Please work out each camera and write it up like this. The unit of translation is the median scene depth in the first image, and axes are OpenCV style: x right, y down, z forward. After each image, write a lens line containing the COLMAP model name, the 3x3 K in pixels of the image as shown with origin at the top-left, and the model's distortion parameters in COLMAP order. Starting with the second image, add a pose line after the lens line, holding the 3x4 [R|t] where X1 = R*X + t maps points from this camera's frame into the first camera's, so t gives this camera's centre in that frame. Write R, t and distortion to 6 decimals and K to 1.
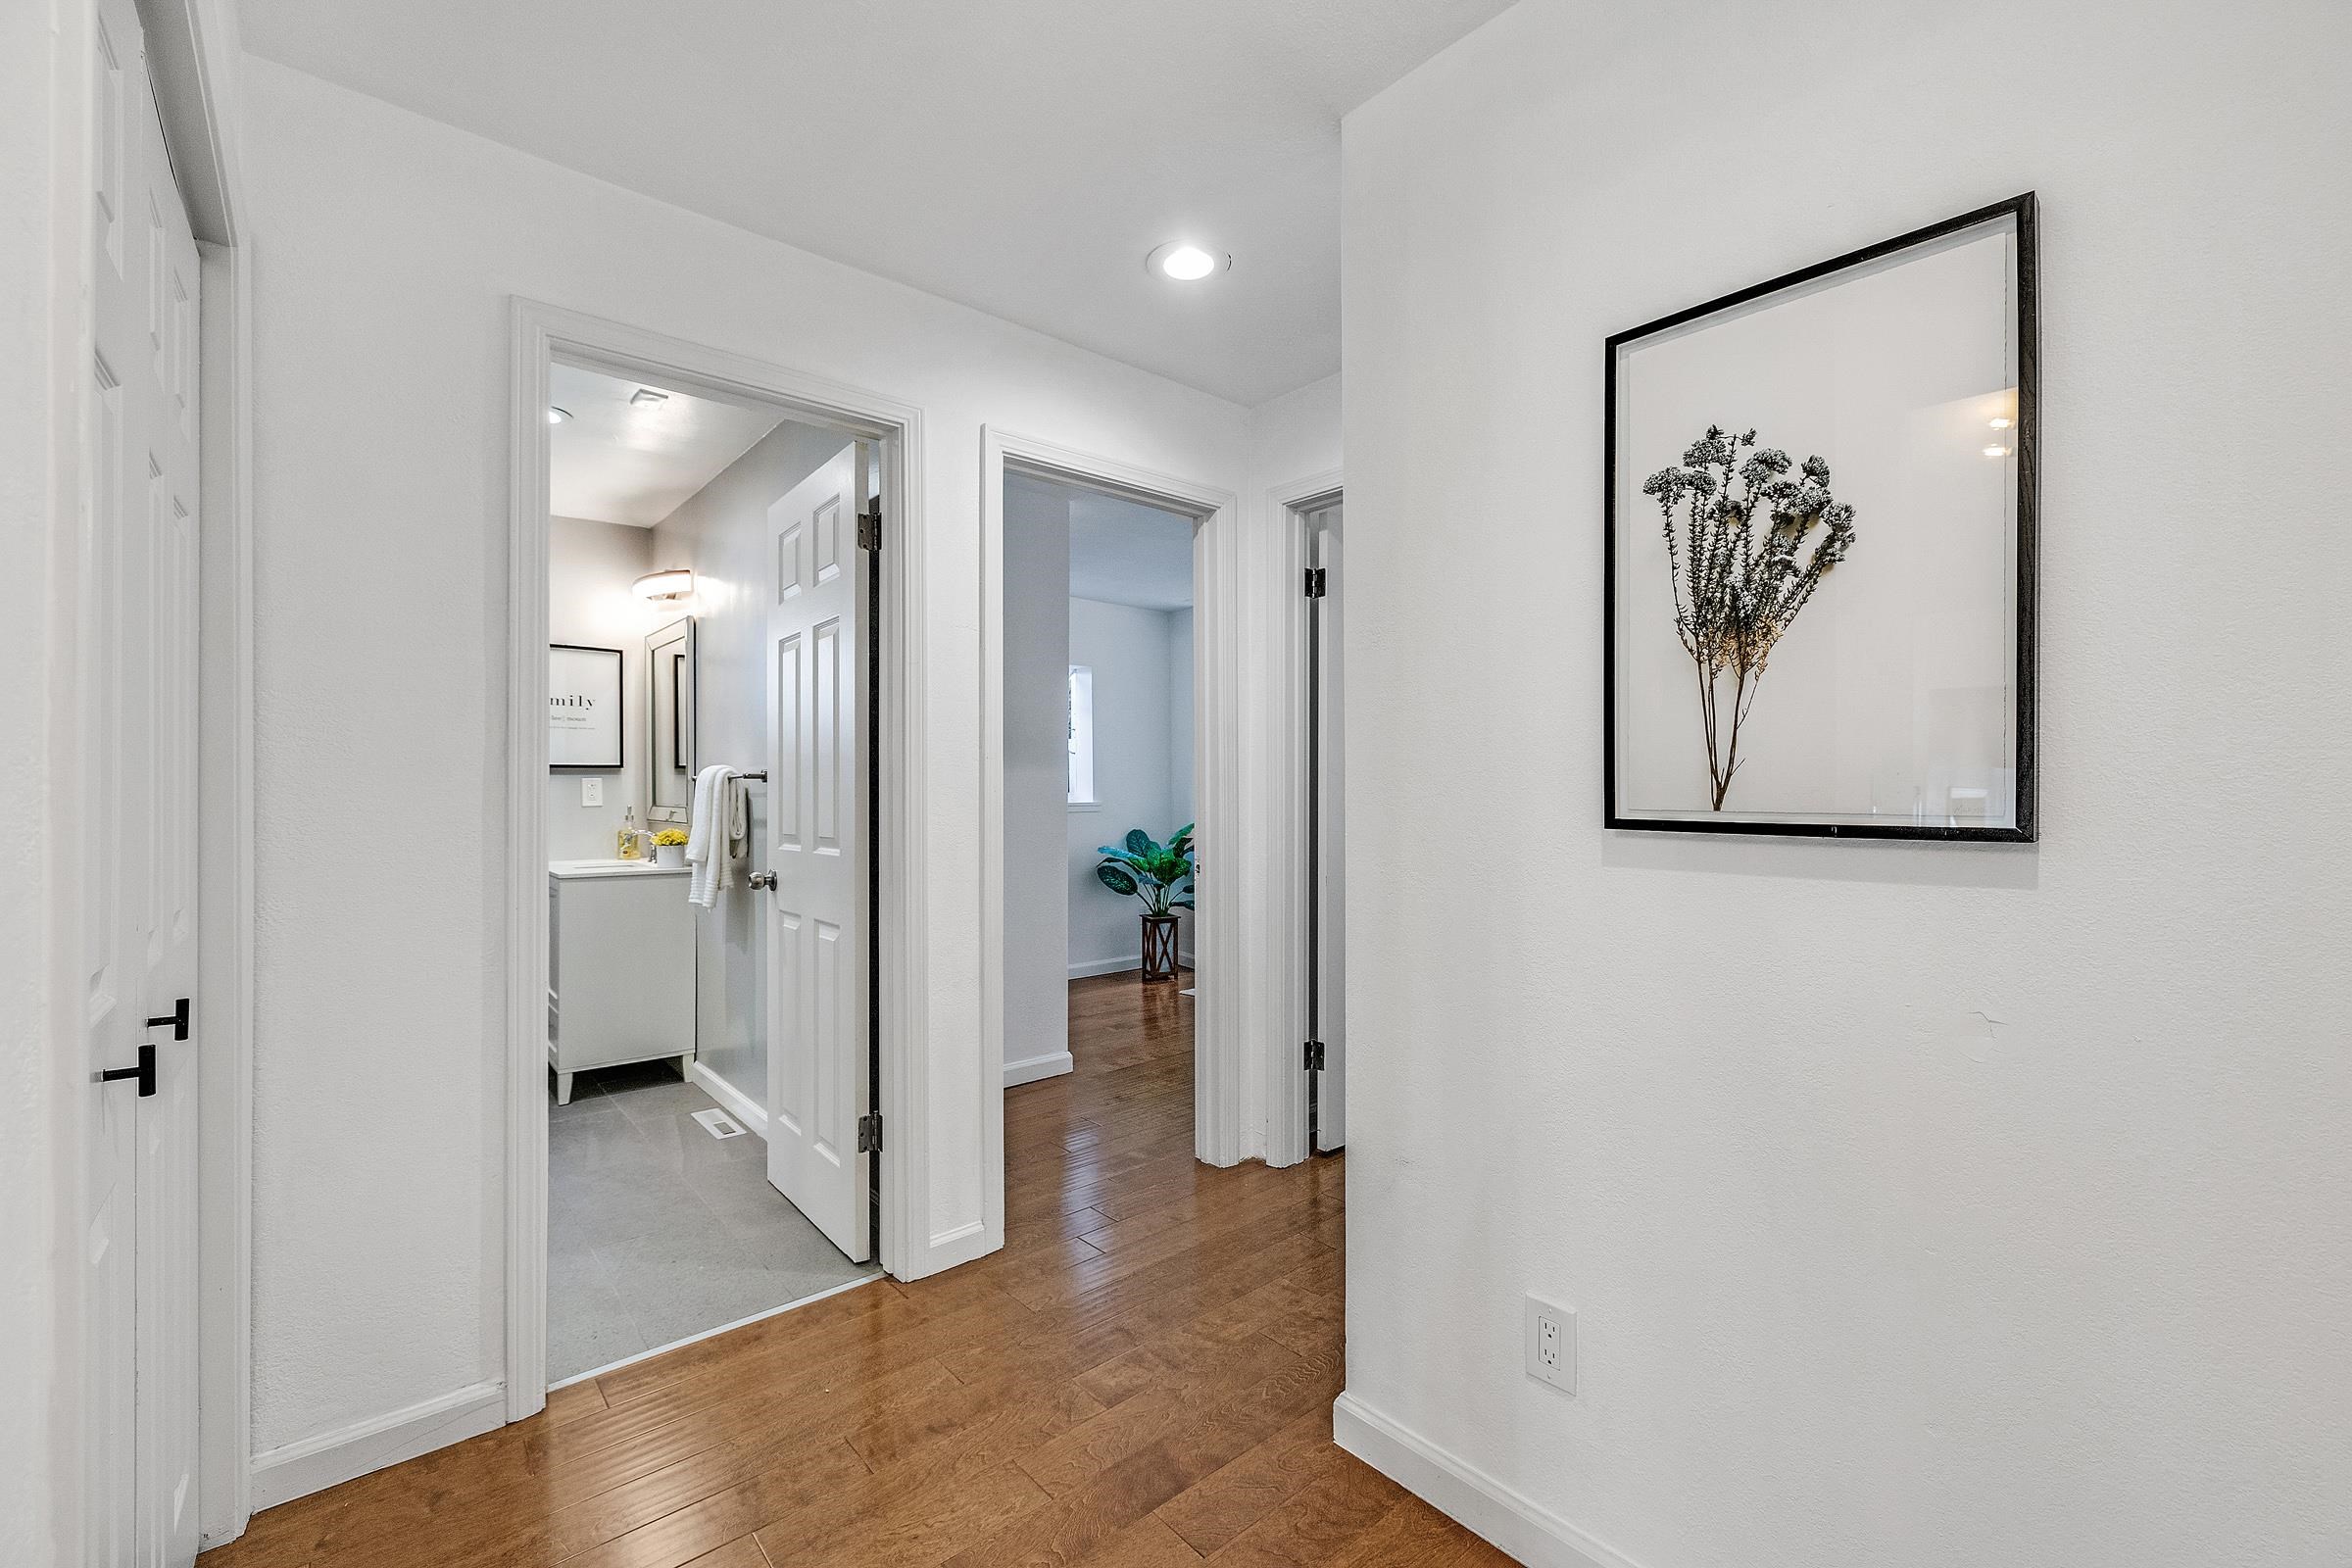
lens RADIAL K [[980.3, 0, 1182.3], [0, 980.3, 787.3], [0, 0, 1]] dist [-0.002604, 0.000573]
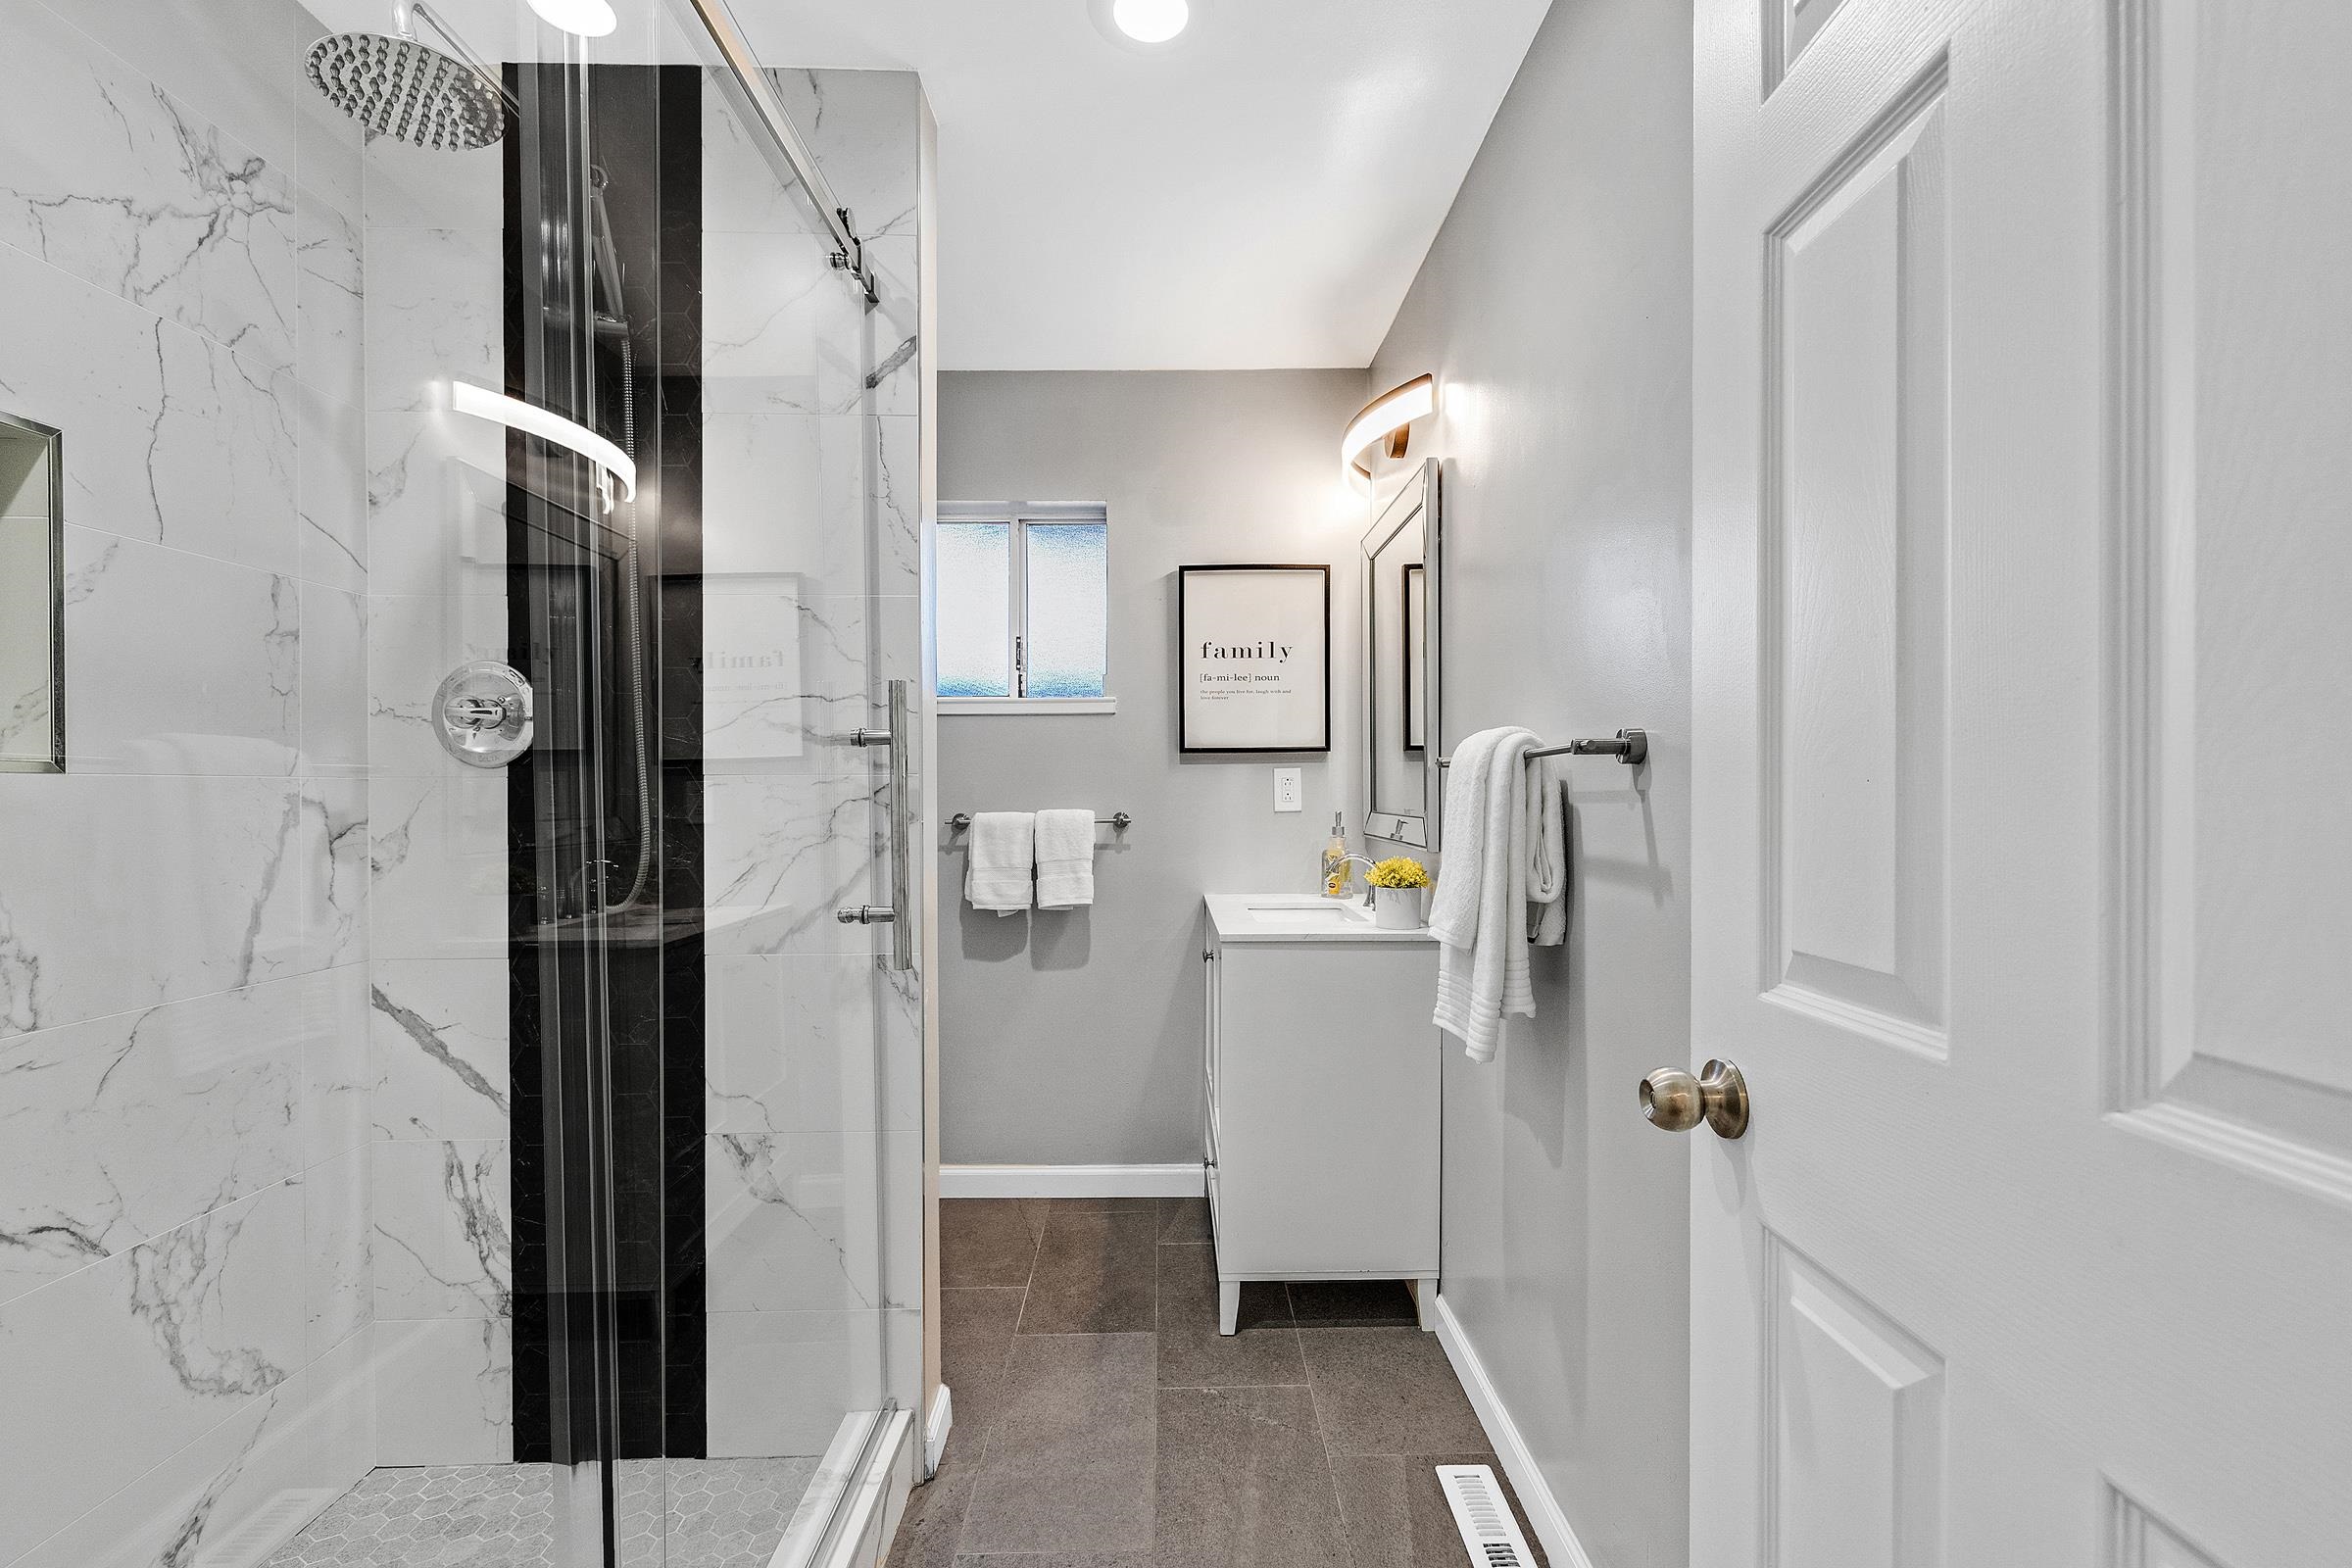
lens RADIAL K [[980.3, 0, 1182.3], [0, 980.3, 787.3], [0, 0, 1]] dist [-0.002604, 0.000573]
pose [[0.766505, 0.001530, -0.642236, -0.281454], [-0.001718, 0.999998, 0.000331, 0.003748], [0.642236, 0.000850, 0.766507, 0.538047]]
